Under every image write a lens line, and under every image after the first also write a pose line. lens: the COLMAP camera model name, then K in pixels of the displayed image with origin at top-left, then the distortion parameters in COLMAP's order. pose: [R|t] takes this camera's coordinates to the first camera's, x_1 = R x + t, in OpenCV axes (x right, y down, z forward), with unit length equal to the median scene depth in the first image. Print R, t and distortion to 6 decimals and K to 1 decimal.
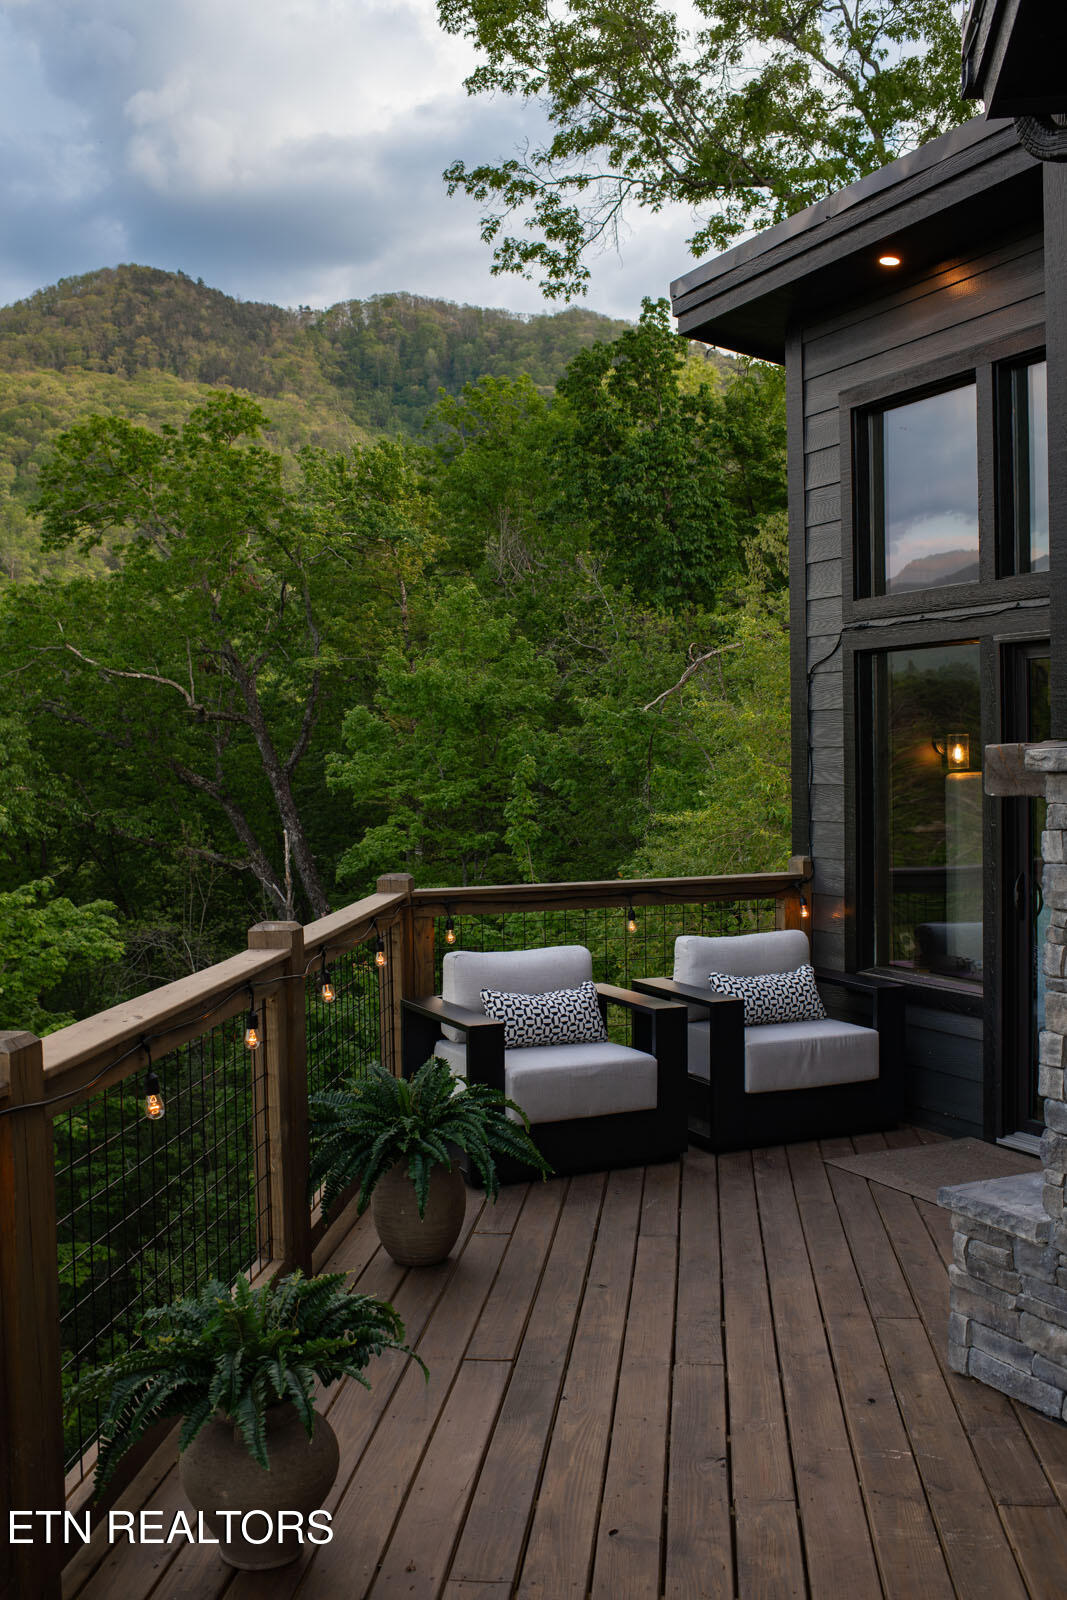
lens RADIAL K [[1598.3, 0, 533.5], [0, 1598.3, 800.0], [0, 0, 1]] dist [-0.073516, 0.034650]
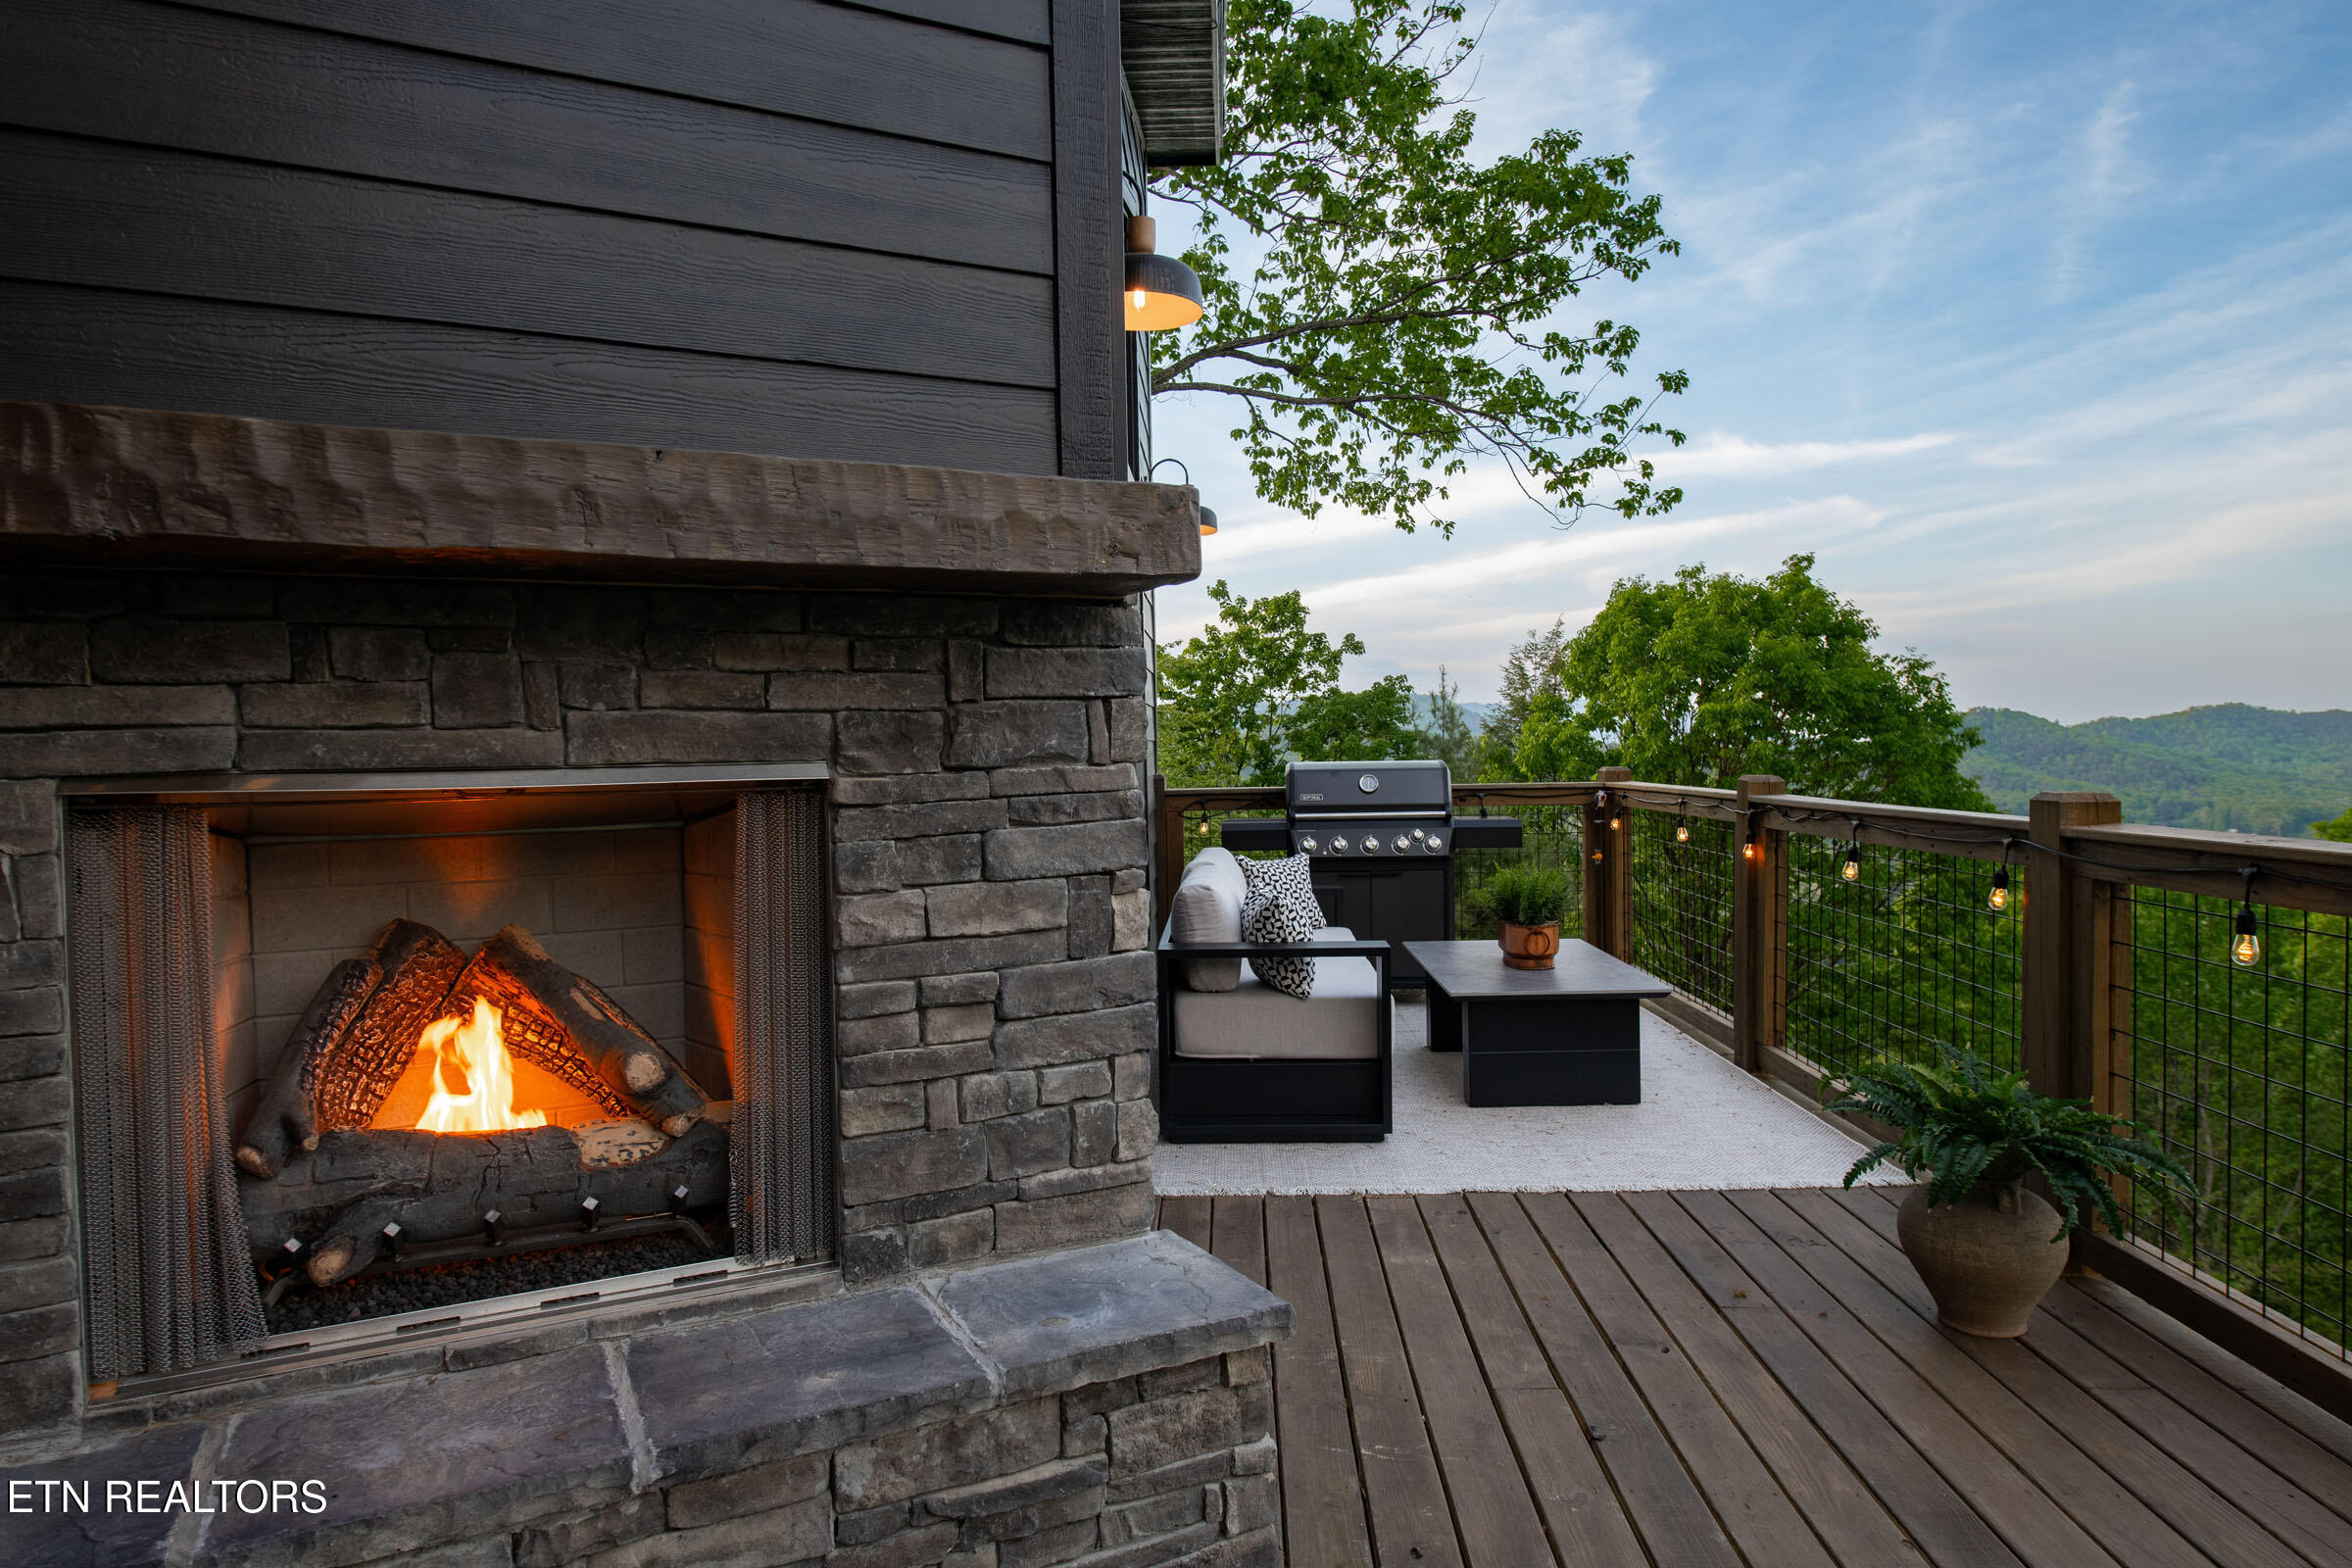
lens RADIAL K [[1445.6, 0, 1176.0], [0, 1445.6, 784.0], [0, 0, 1]] dist [-0.004902, -0.002270]
pose [[-0.997571, 0.029392, -0.063151, 0.351096], [0.027803, 0.999278, 0.025887, 0.060223], [0.063866, 0.024069, -0.997668, 1.622083]]
